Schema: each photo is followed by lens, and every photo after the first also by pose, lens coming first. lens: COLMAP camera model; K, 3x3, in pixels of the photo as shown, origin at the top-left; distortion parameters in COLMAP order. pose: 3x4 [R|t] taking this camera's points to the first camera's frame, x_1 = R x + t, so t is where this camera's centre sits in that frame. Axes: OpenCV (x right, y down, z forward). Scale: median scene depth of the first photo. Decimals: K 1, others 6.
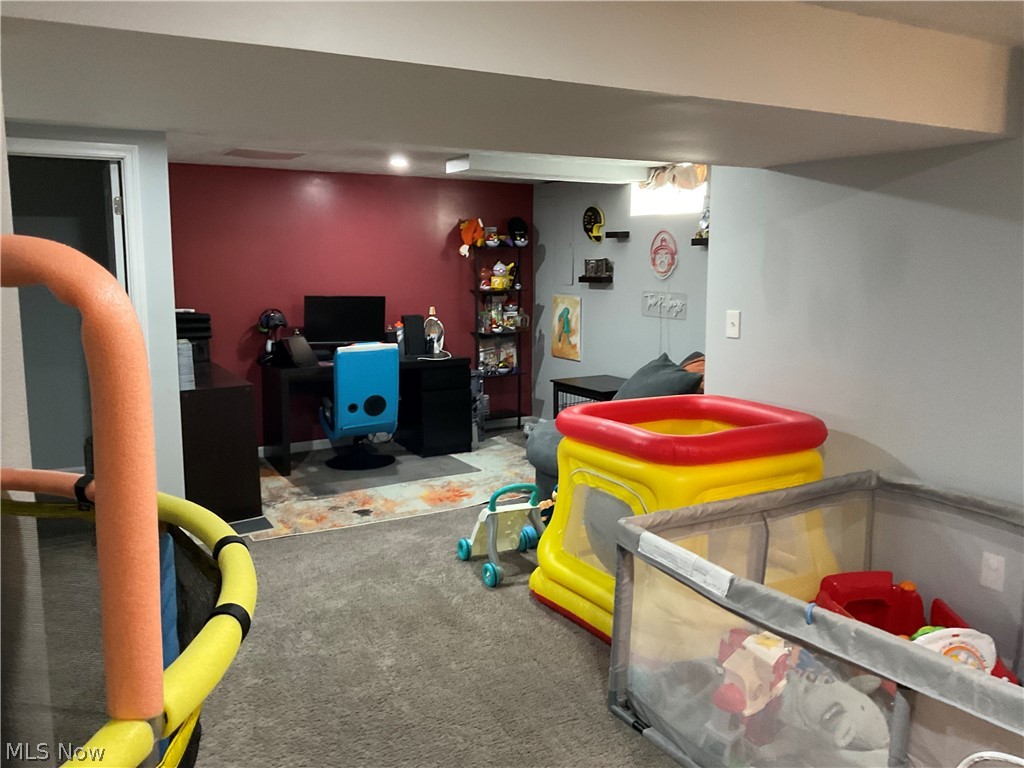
lens RADIAL K [[838.6, 0, 515.3], [0, 838.6, 387.8], [0, 0, 1]] dist [0.118281, -0.237777]
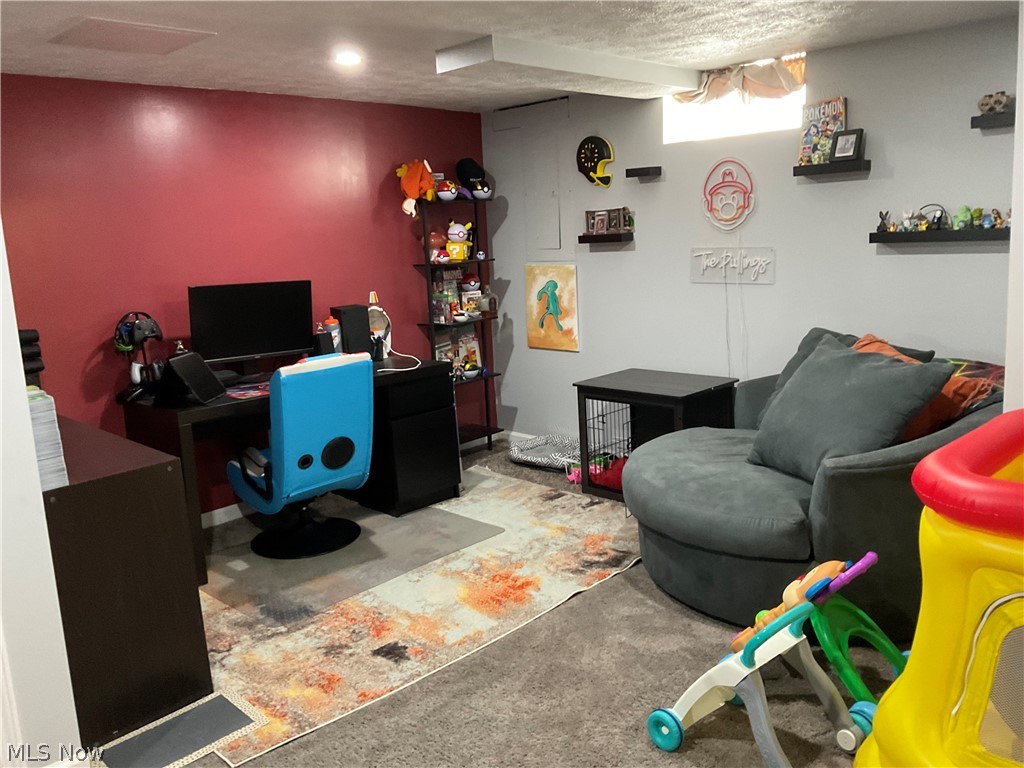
lens RADIAL K [[838.6, 0, 515.3], [0, 838.6, 387.8], [0, 0, 1]] dist [0.118281, -0.237777]
pose [[0.964319, -0.096376, 0.246577, -0.170717], [0.089323, 0.995213, 0.039659, -0.036677], [-0.249219, -0.016219, 0.968311, 0.318852]]
